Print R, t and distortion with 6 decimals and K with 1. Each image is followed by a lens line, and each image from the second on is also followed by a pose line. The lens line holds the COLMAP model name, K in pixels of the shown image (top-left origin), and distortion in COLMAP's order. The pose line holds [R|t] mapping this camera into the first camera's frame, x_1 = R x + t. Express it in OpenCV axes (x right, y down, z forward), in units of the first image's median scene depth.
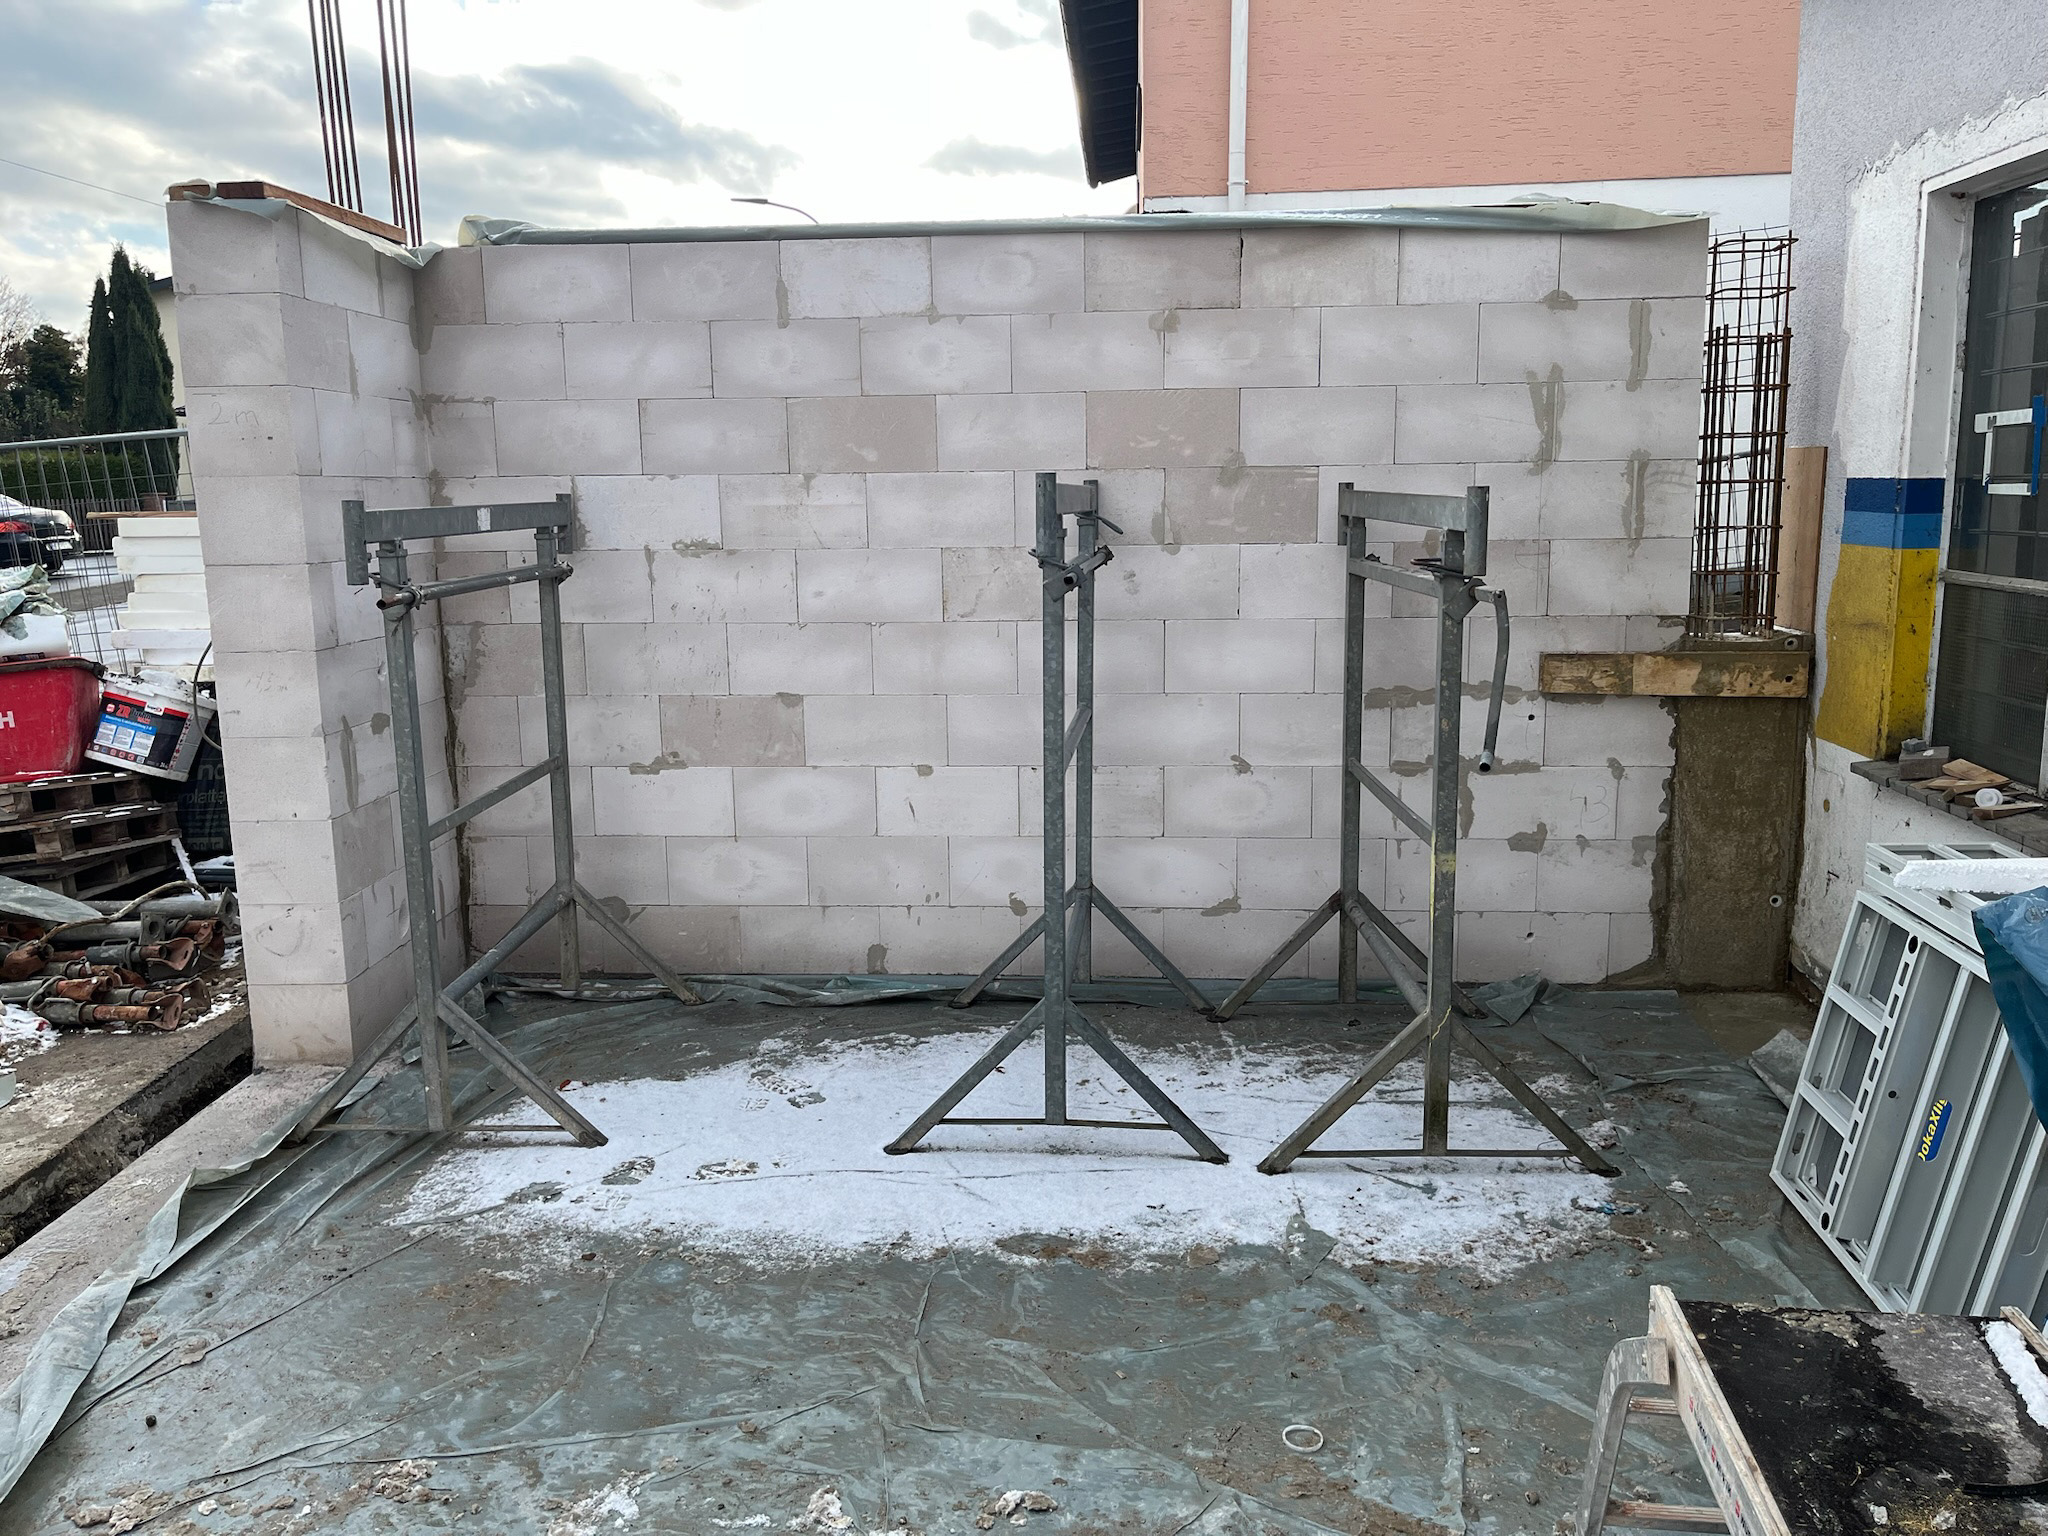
lens RADIAL K [[1526.6, 0, 1024.0], [0, 1526.6, 768.0], [0, 0, 1]] dist [0.065978, -0.094864]
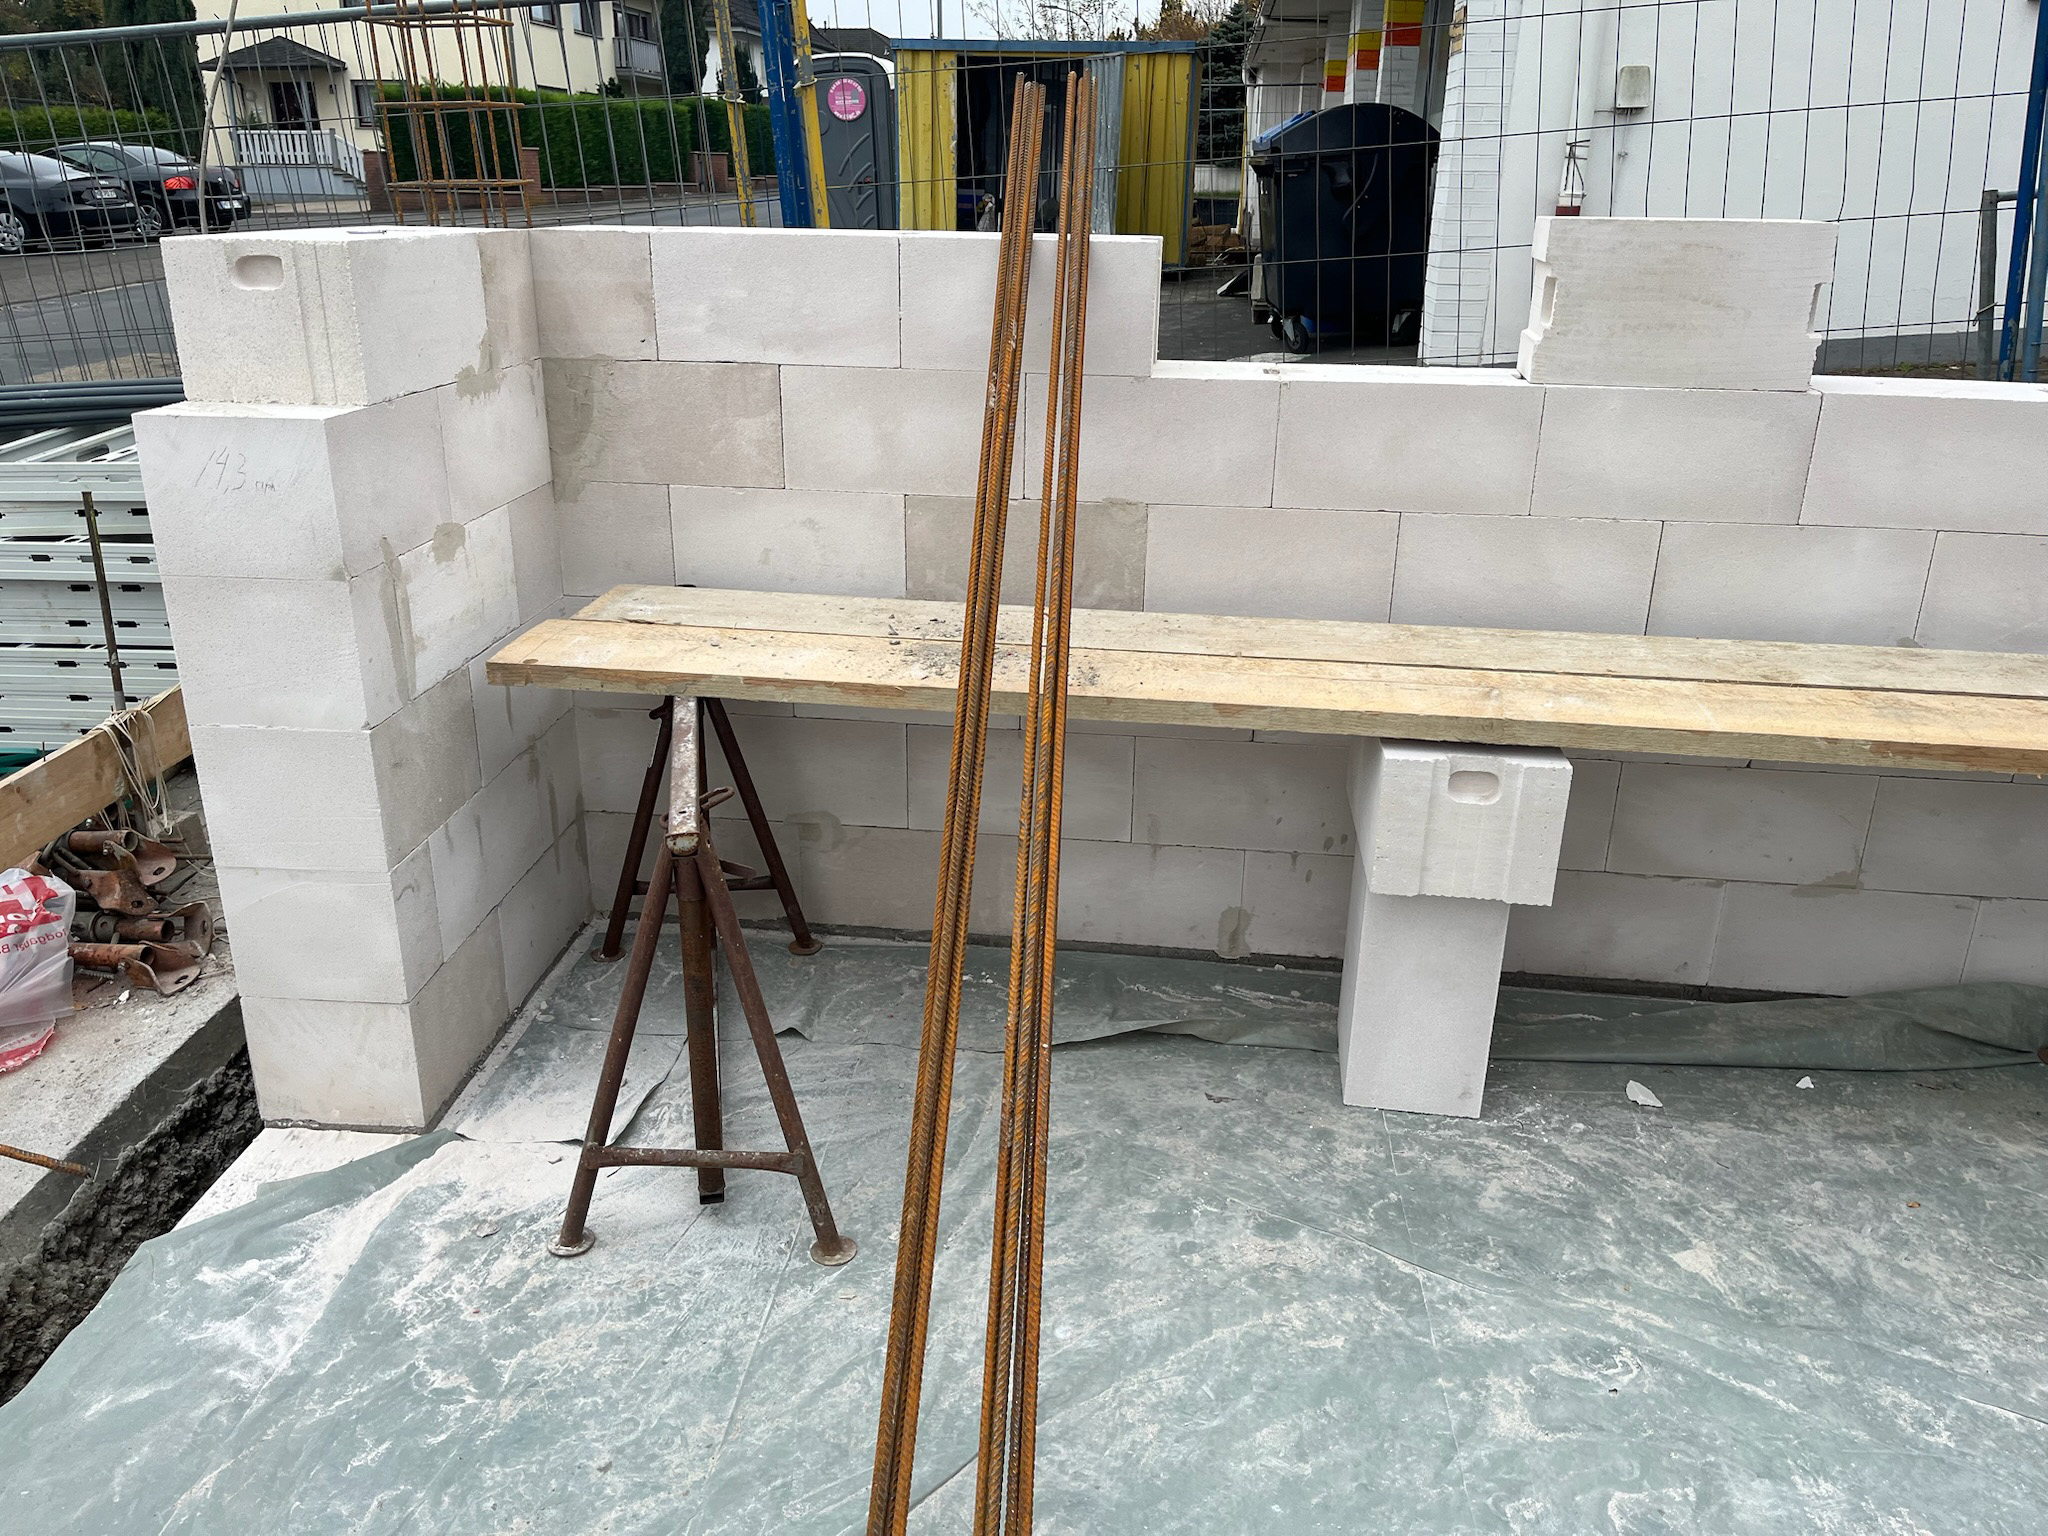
lens RADIAL K [[1526.6, 0, 1024.0], [0, 1526.6, 768.0], [0, 0, 1]] dist [0.065978, -0.094864]
pose [[0.998634, 0.041427, -0.031835, -0.189269], [-0.034863, 0.982211, 0.184513, -0.060940], [0.038913, -0.183151, 0.982314, 0.446693]]
